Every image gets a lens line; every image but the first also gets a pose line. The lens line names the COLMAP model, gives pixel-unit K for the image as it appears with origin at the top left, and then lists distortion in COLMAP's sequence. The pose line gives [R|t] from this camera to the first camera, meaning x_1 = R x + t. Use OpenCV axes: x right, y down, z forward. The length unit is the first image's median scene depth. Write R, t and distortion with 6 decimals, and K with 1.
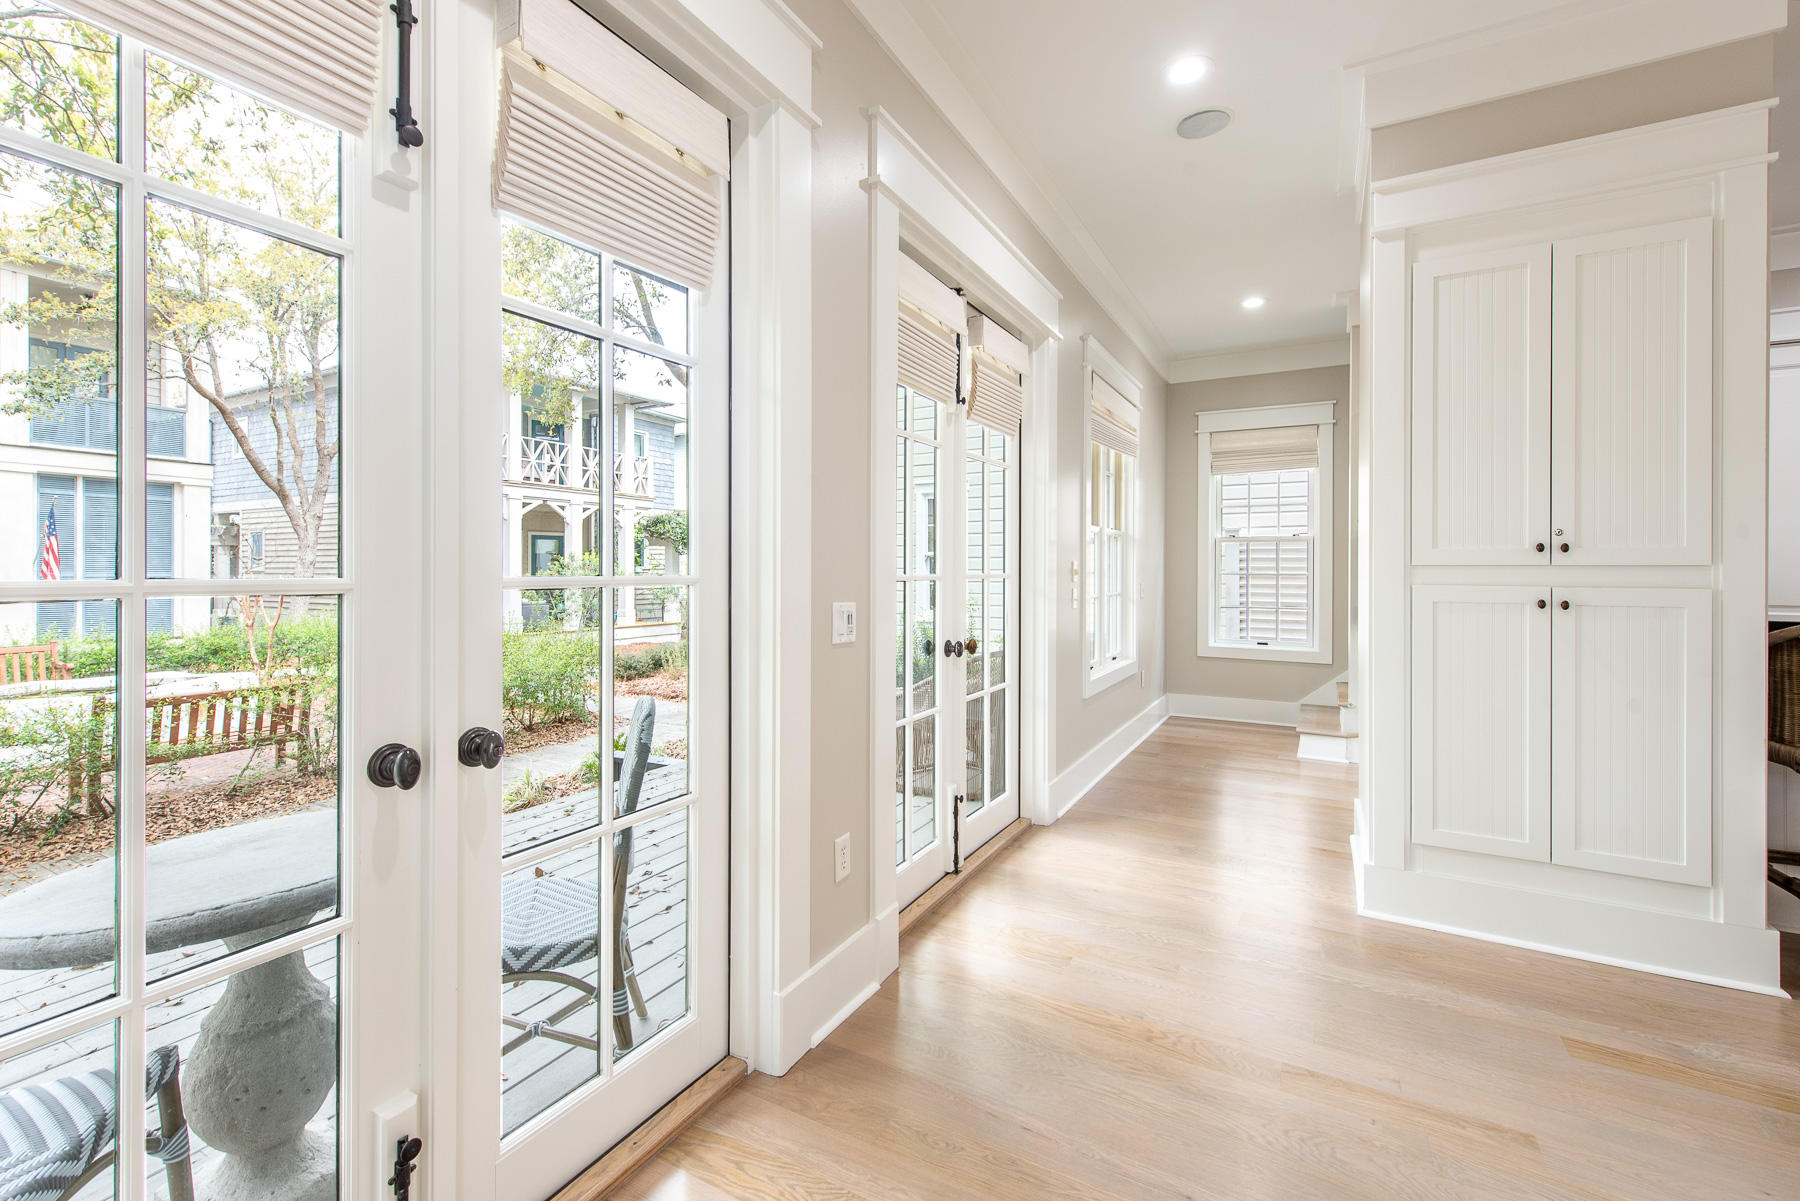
lens RADIAL K [[758.8, 0, 896.3], [0, 758.8, 568.7], [0, 0, 1]] dist [-0.000056, -0.000083]
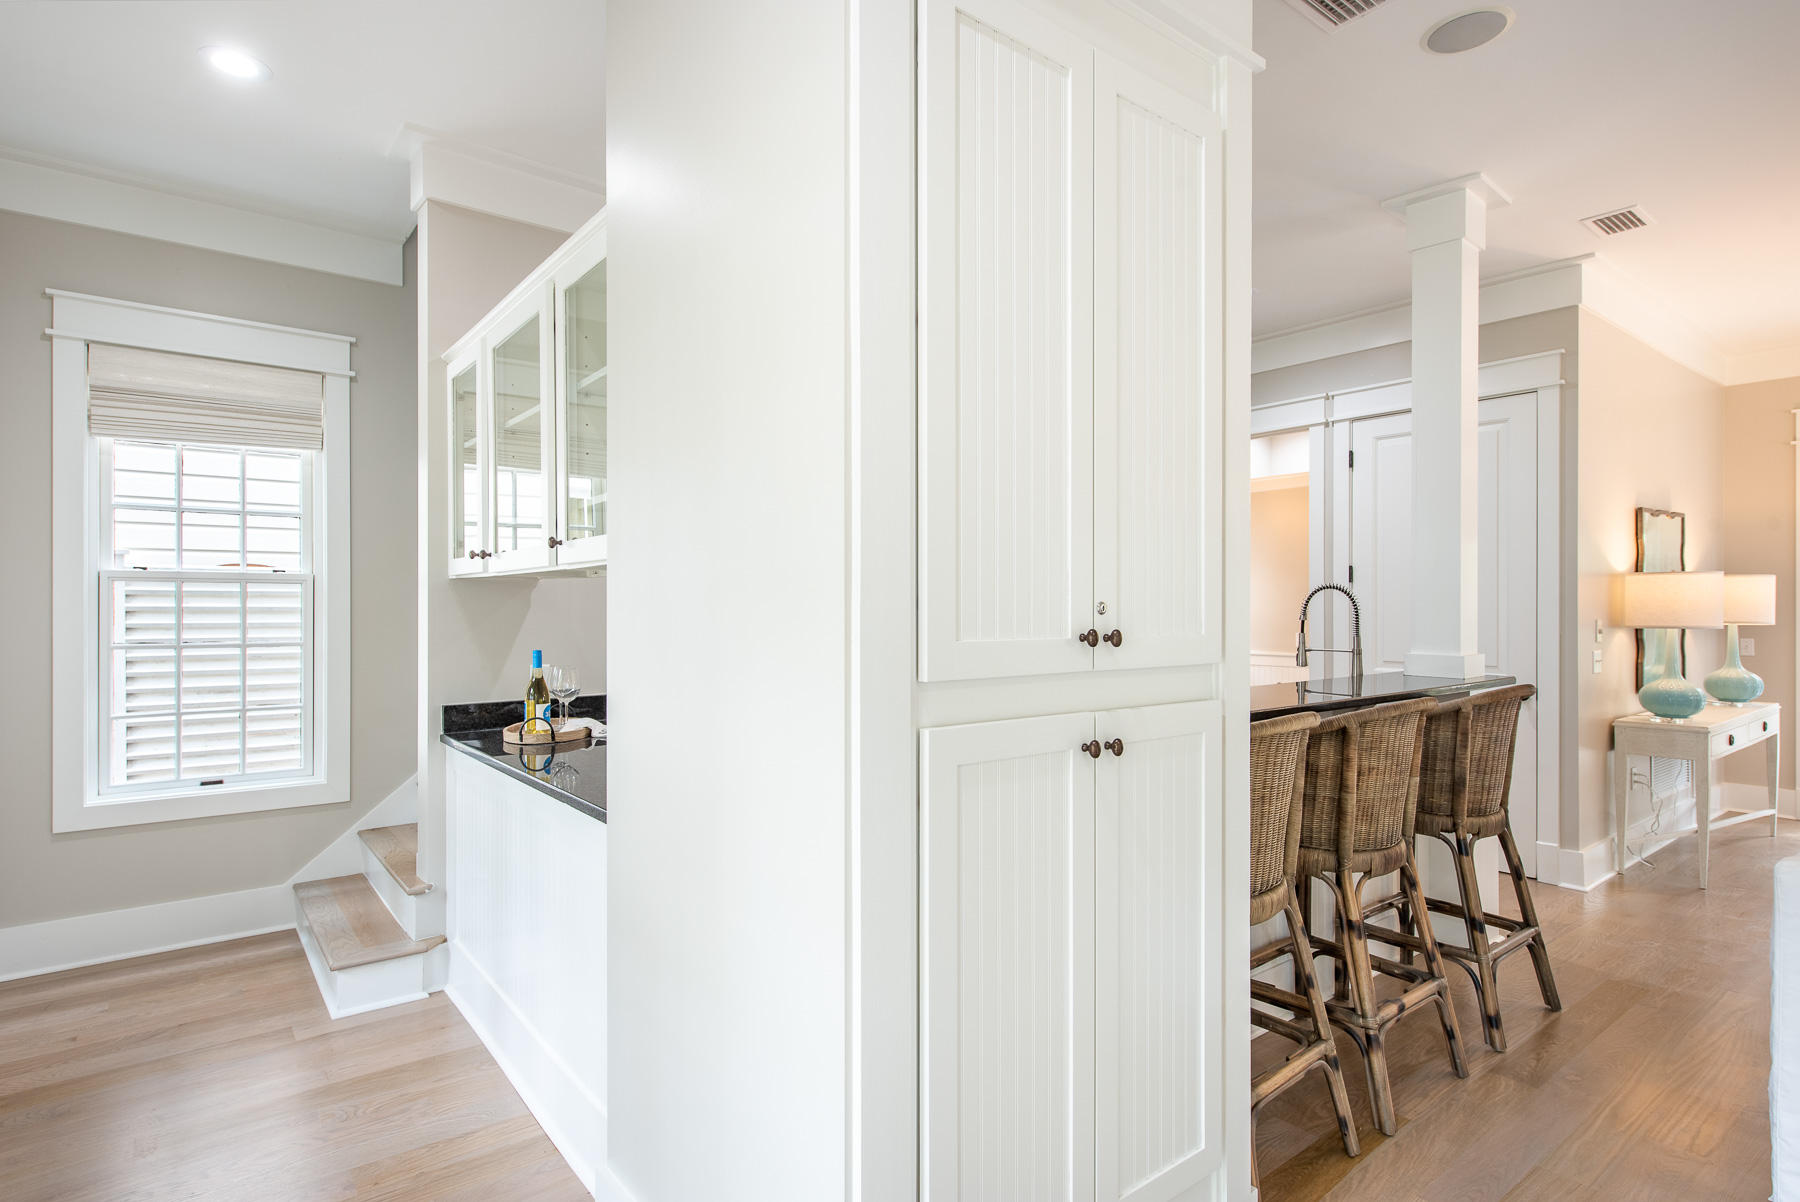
lens RADIAL K [[924.1, 0, 898.0], [0, 924.1, 609.7], [0, 0, 1]] dist [-0.002213, -0.000635]
pose [[0.383352, -0.003977, 0.923594, 0.091451], [0.001841, 0.999992, 0.003541, -0.019304], [-0.923600, 0.000343, 0.383356, 0.349828]]
